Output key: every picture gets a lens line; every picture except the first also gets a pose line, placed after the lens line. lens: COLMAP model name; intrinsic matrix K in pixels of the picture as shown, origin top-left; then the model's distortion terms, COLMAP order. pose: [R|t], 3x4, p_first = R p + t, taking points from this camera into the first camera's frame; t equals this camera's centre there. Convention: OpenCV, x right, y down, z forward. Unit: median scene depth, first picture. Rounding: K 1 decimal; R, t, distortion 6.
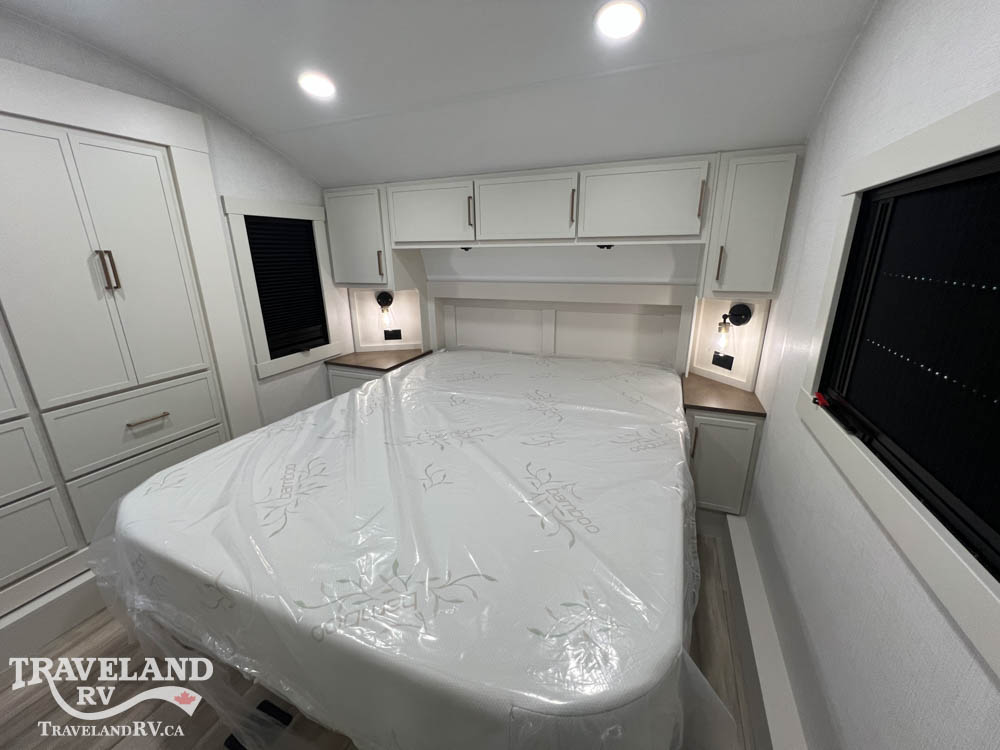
lens RADIAL K [[400.7, 0, 505.1], [0, 400.7, 370.5], [0, 0, 1]] dist [-0.000670, 0.000000]
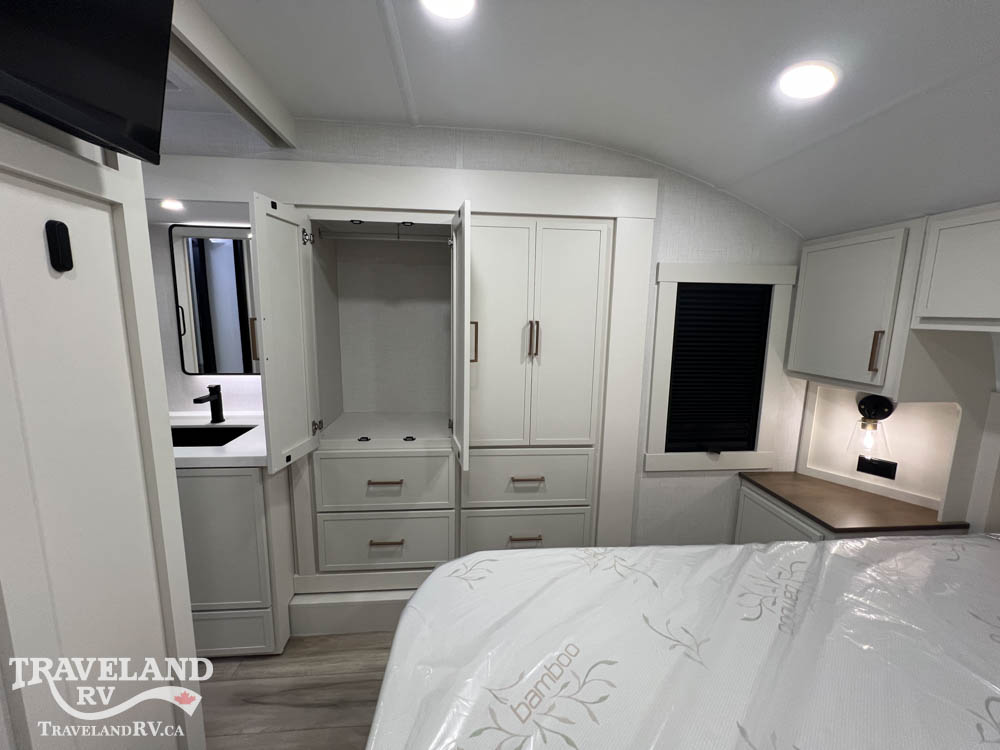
lens RADIAL K [[400.7, 0, 496.5], [0, 400.7, 370.3], [0, 0, 1]] dist [-0.000670, 0.000000]
pose [[0.449598, 0.149782, -0.880583, -0.043617], [-0.275898, 0.960922, 0.022583, -0.103031], [0.849554, 0.232798, 0.473353, 0.264132]]
